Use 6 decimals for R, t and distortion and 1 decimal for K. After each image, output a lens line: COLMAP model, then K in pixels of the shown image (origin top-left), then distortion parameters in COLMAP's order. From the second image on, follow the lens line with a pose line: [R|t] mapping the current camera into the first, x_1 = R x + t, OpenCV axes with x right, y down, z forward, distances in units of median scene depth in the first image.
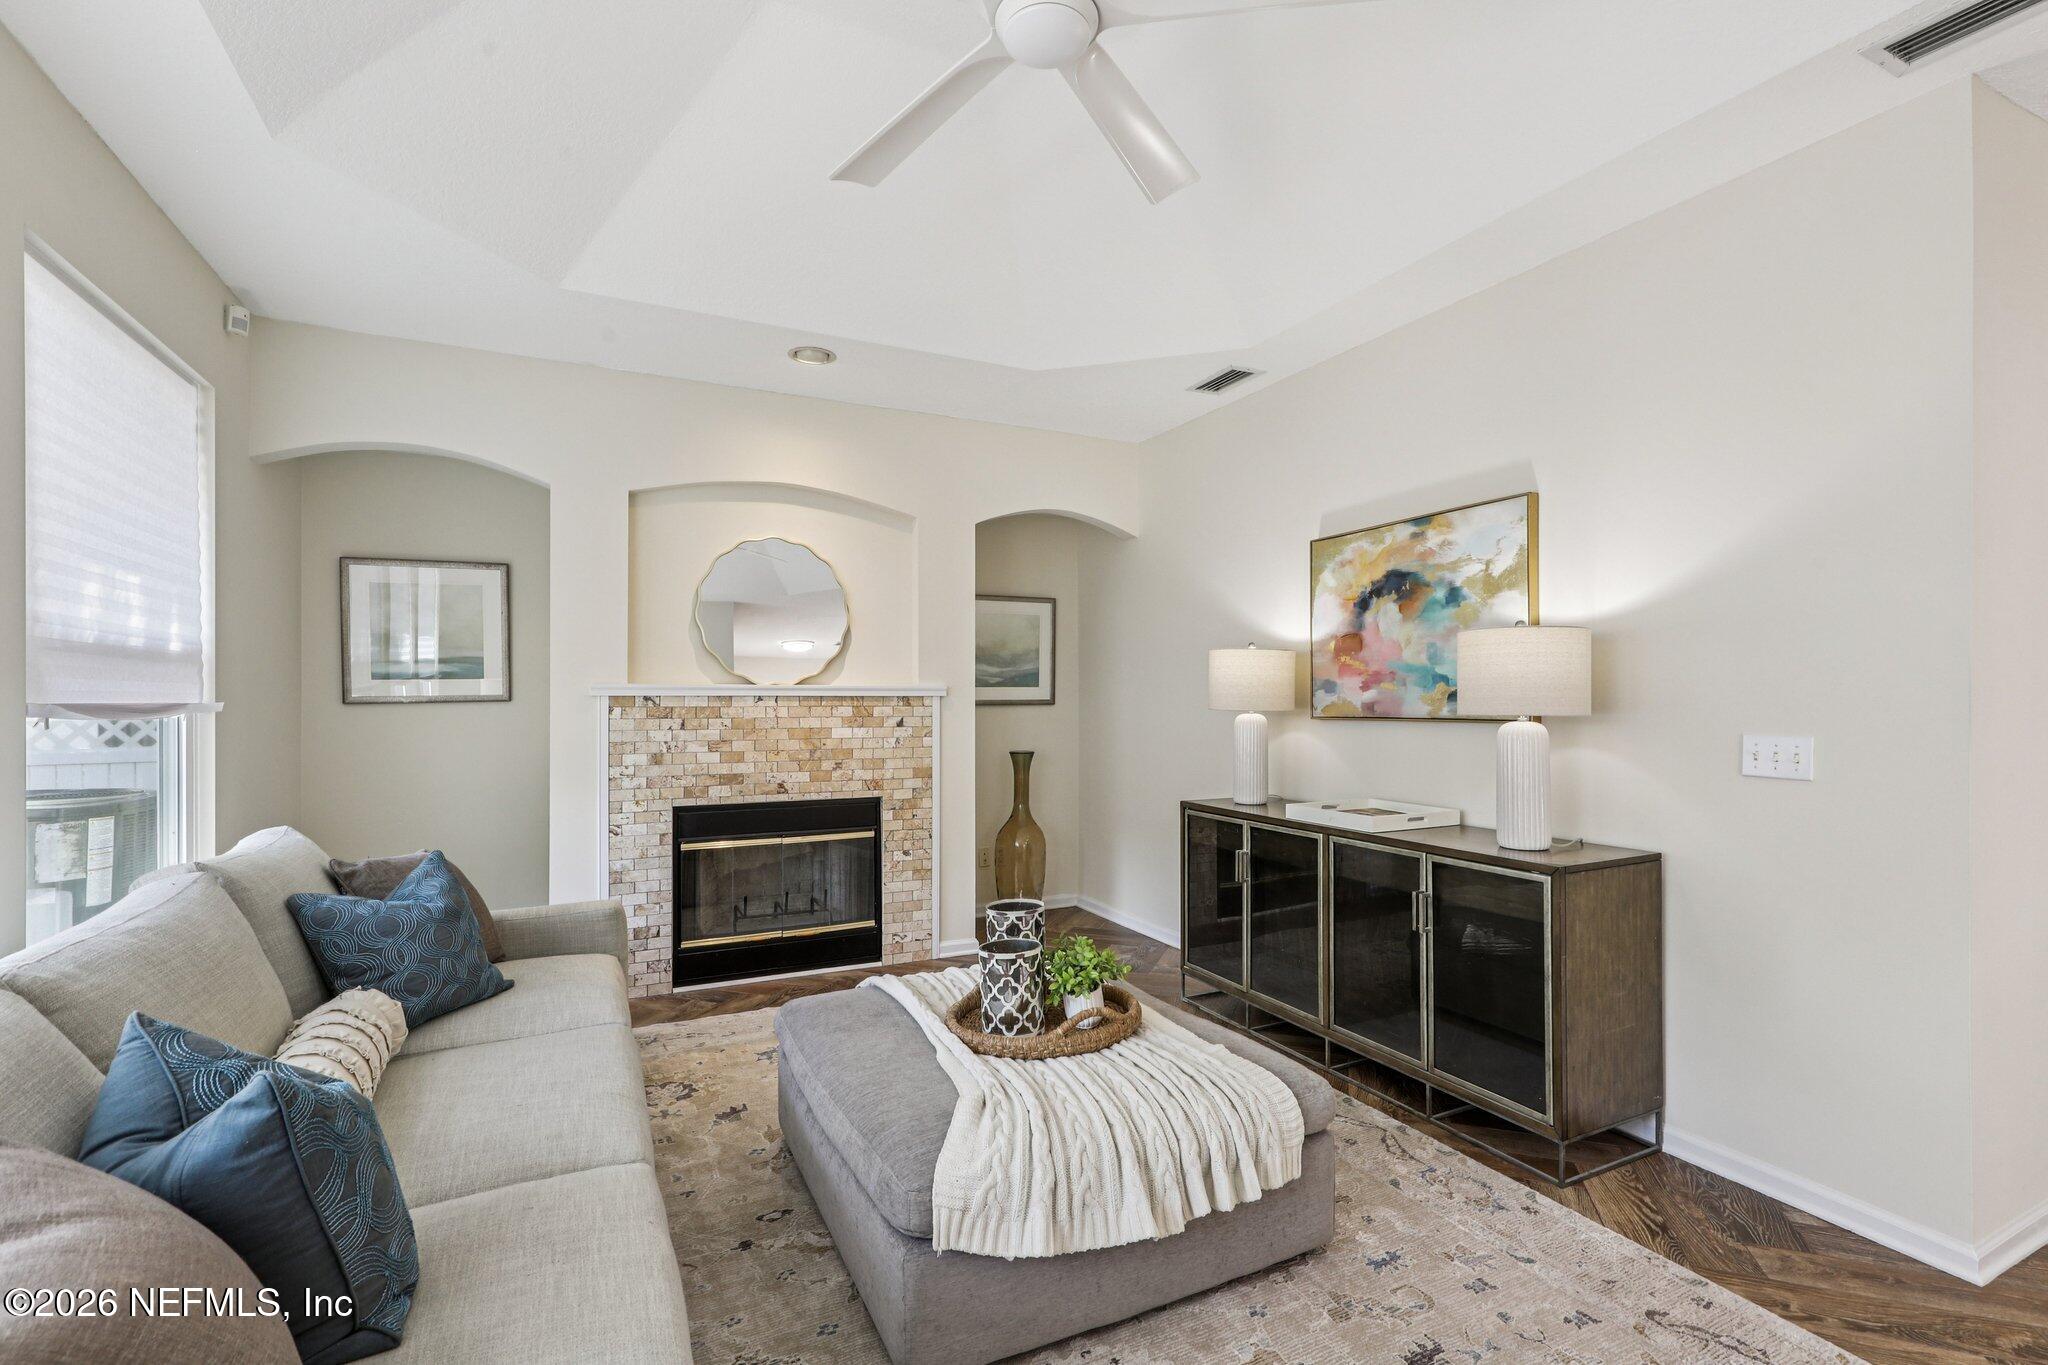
lens RADIAL K [[929.4, 0, 1032.8], [0, 929.4, 688.8], [0, 0, 1]] dist [-0.000214, 0.001131]
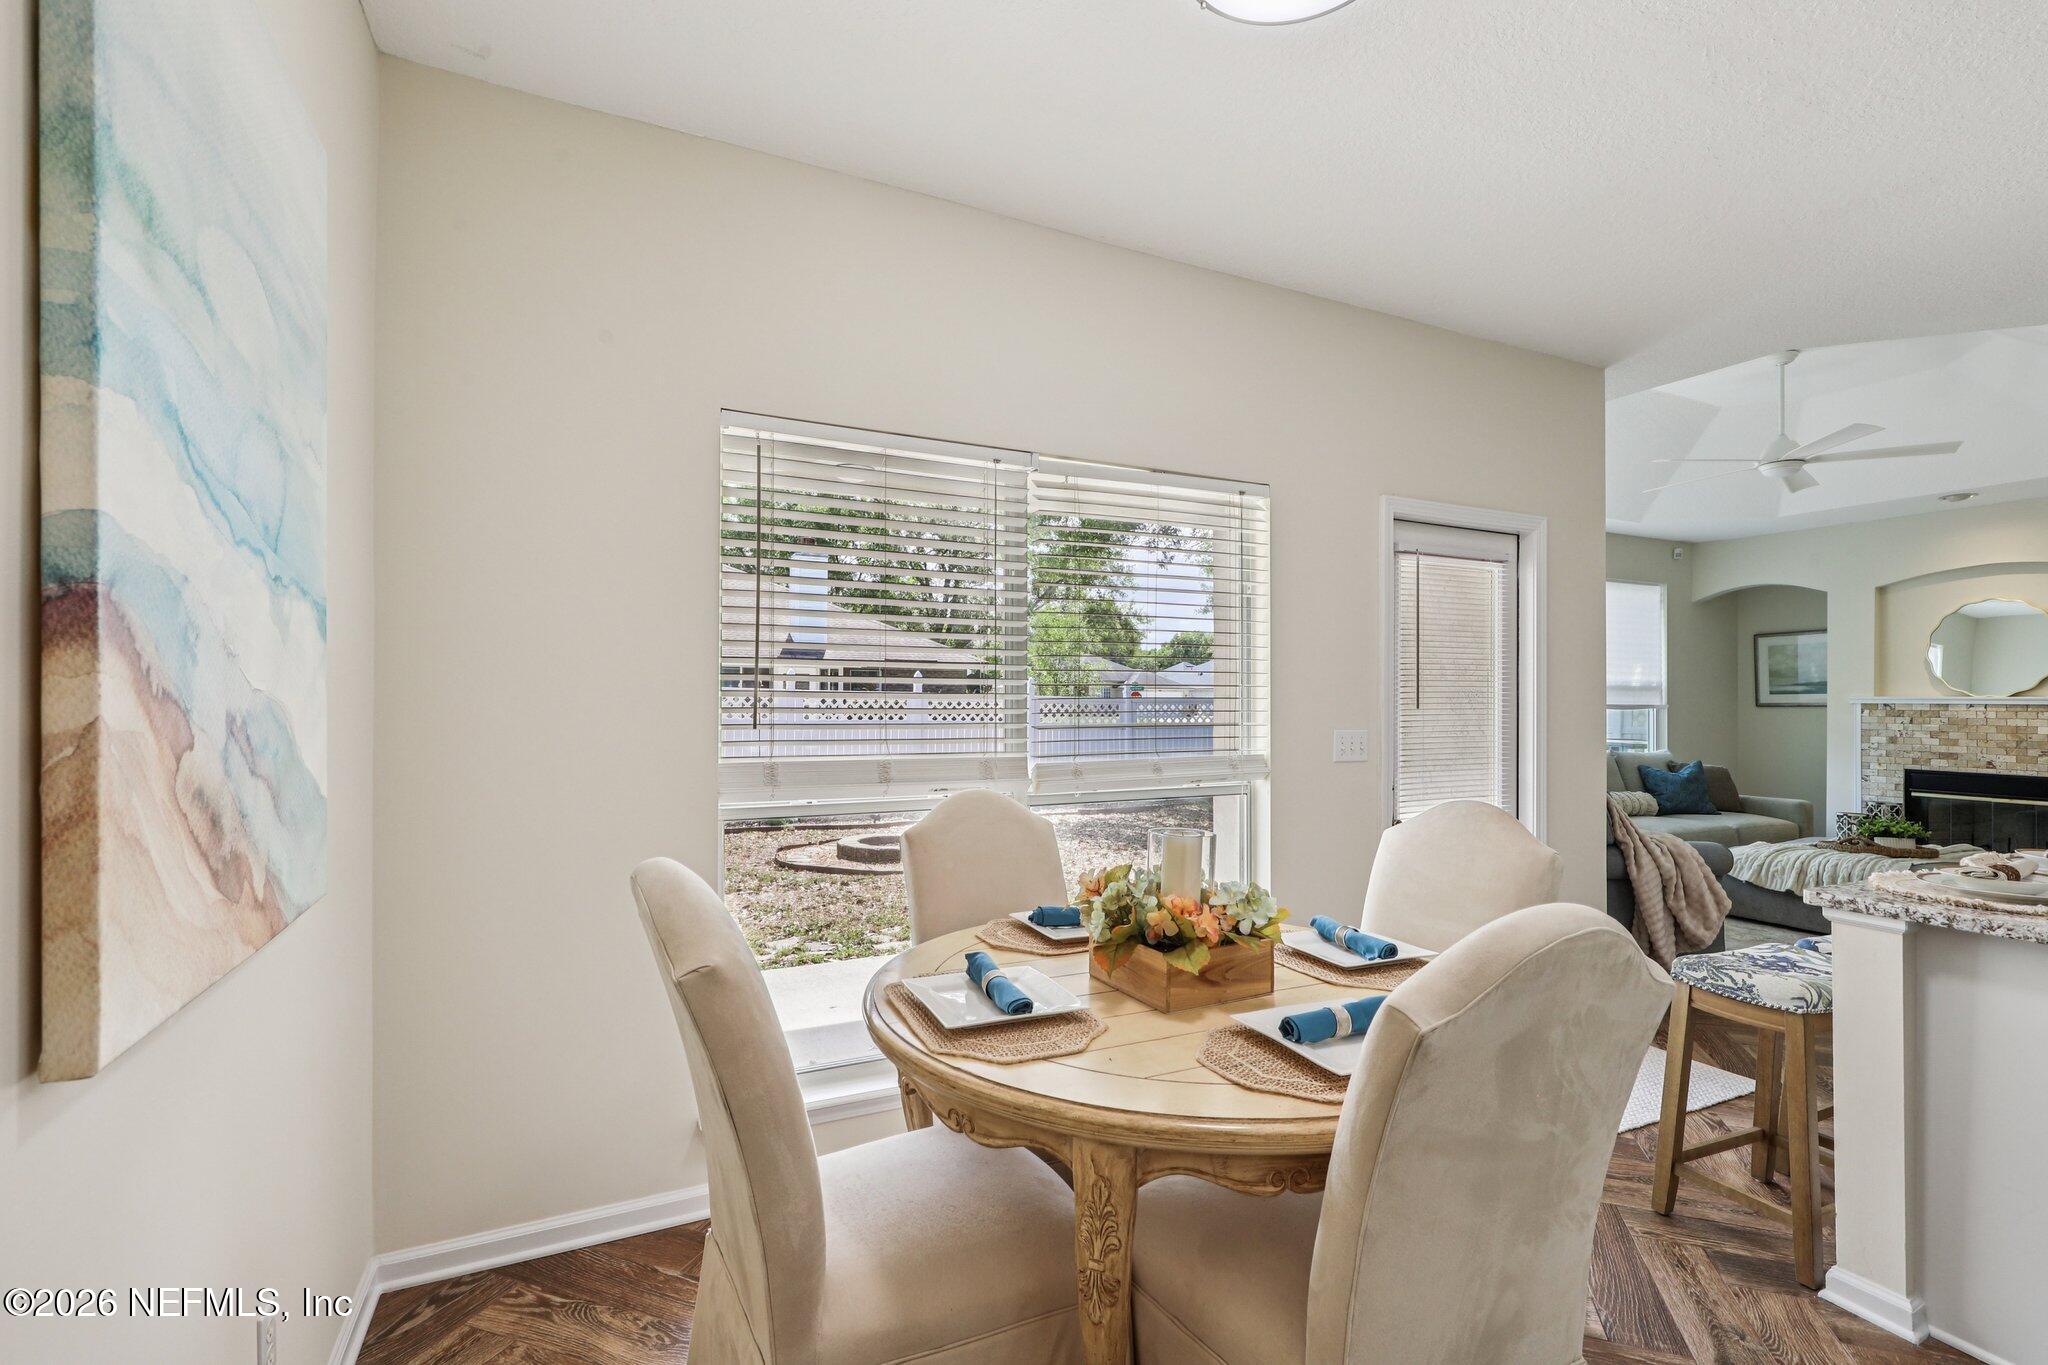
lens RADIAL K [[929.4, 0, 1023.4], [0, 929.4, 690.8], [0, 0, 1]] dist [-0.000214, 0.001131]
pose [[-0.011344, -0.005642, -0.999920, 1.248744], [0.006140, 0.999965, -0.005712, -0.014965], [0.999917, -0.006205, -0.011309, -0.554132]]
